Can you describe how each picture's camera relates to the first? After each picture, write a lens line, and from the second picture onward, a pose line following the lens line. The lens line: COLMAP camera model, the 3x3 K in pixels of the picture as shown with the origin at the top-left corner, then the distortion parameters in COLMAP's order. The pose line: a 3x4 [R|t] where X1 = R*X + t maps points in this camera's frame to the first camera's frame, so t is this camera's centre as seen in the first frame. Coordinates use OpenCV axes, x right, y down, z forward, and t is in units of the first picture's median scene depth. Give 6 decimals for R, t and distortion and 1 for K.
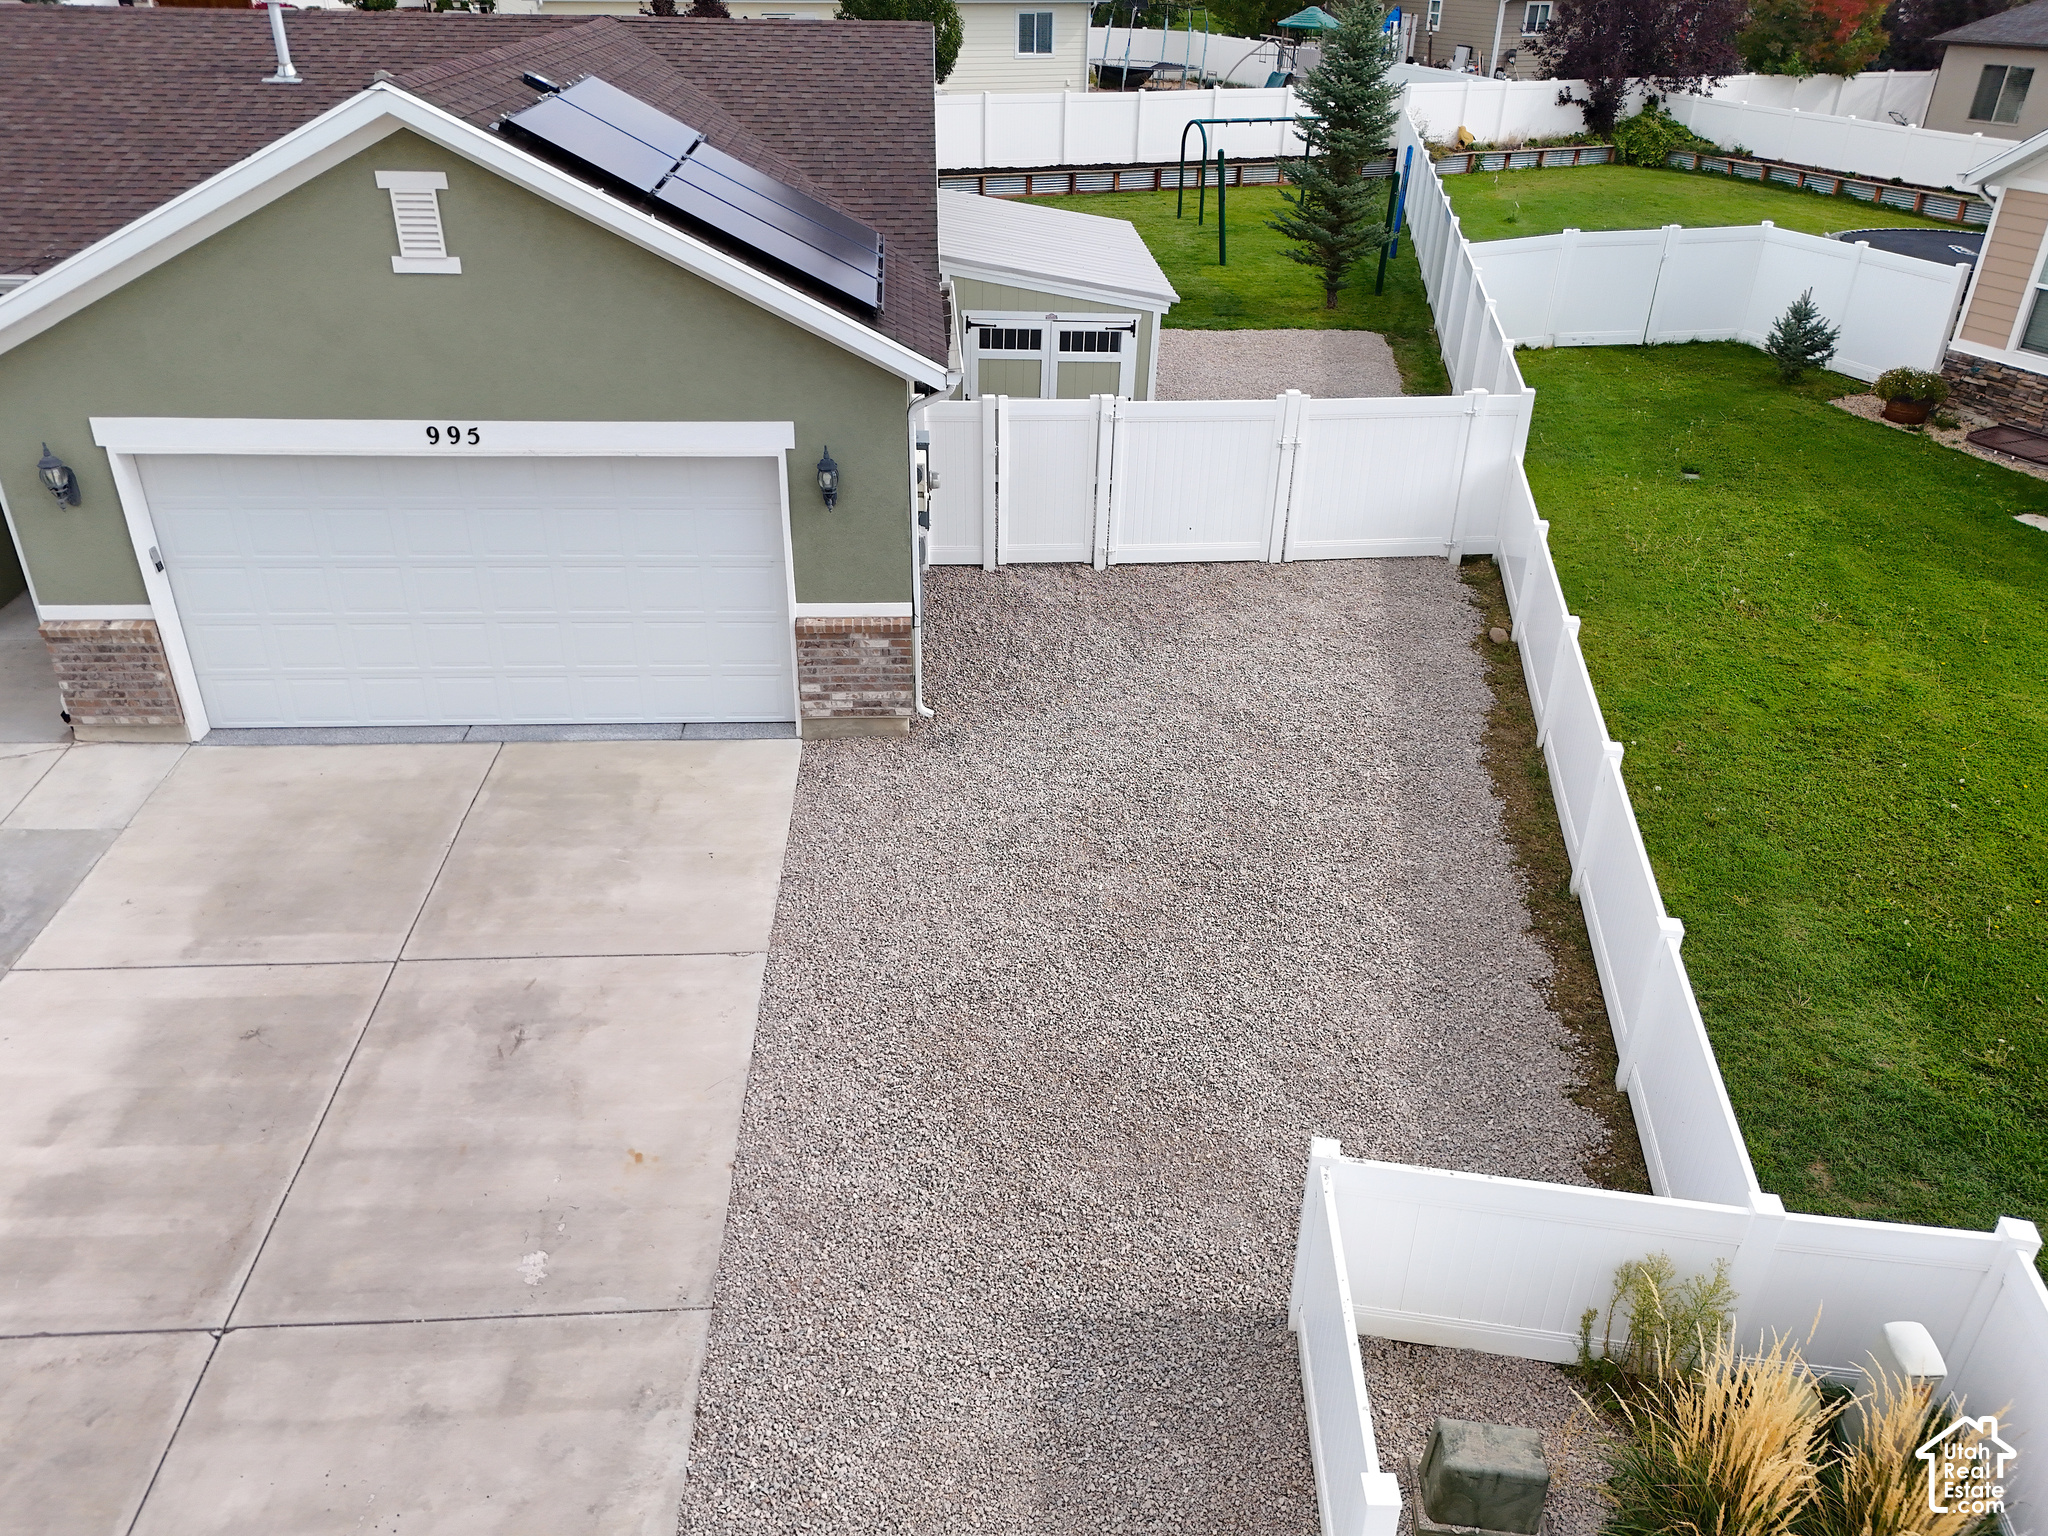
lens RADIAL K [[1446.3, 0, 1024.0], [0, 1446.3, 768.0], [0, 0, 1]] dist [0.034911, -0.002609]
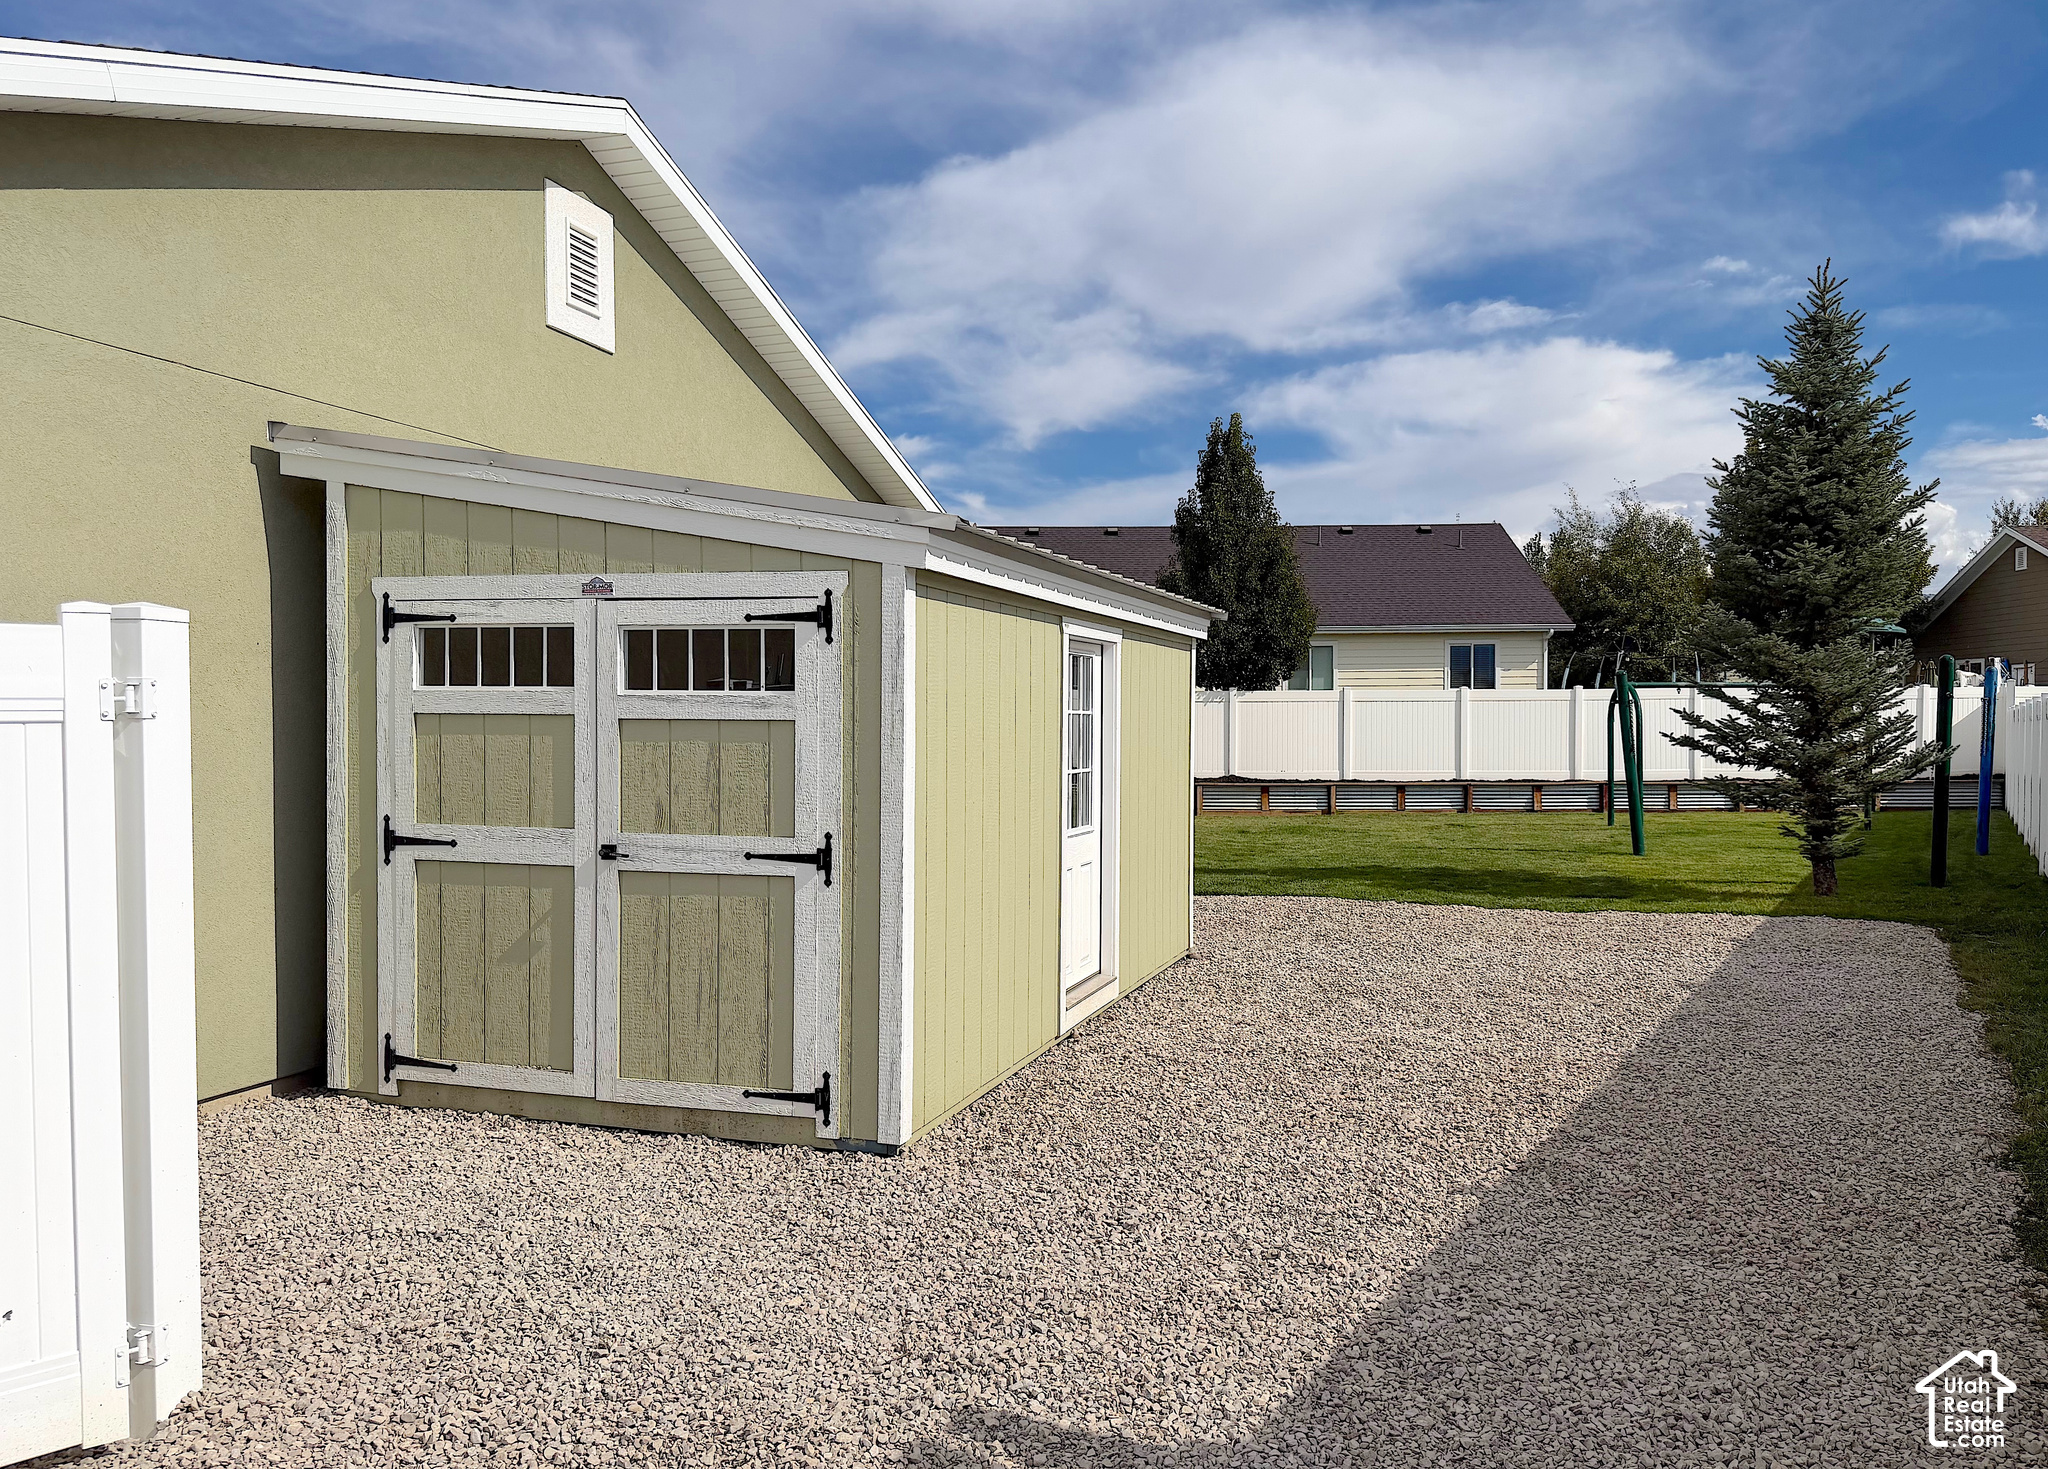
lens RADIAL K [[1528.5, 0, 1031.7], [0, 1528.5, 771.5], [0, 0, 1]] dist [0.091495, -0.139273]
pose [[0.938452, -0.003355, -0.345394, 0.231274], [-0.156121, 0.887863, -0.432812, -0.135977], [0.308114, 0.460096, 0.832693, 0.751563]]
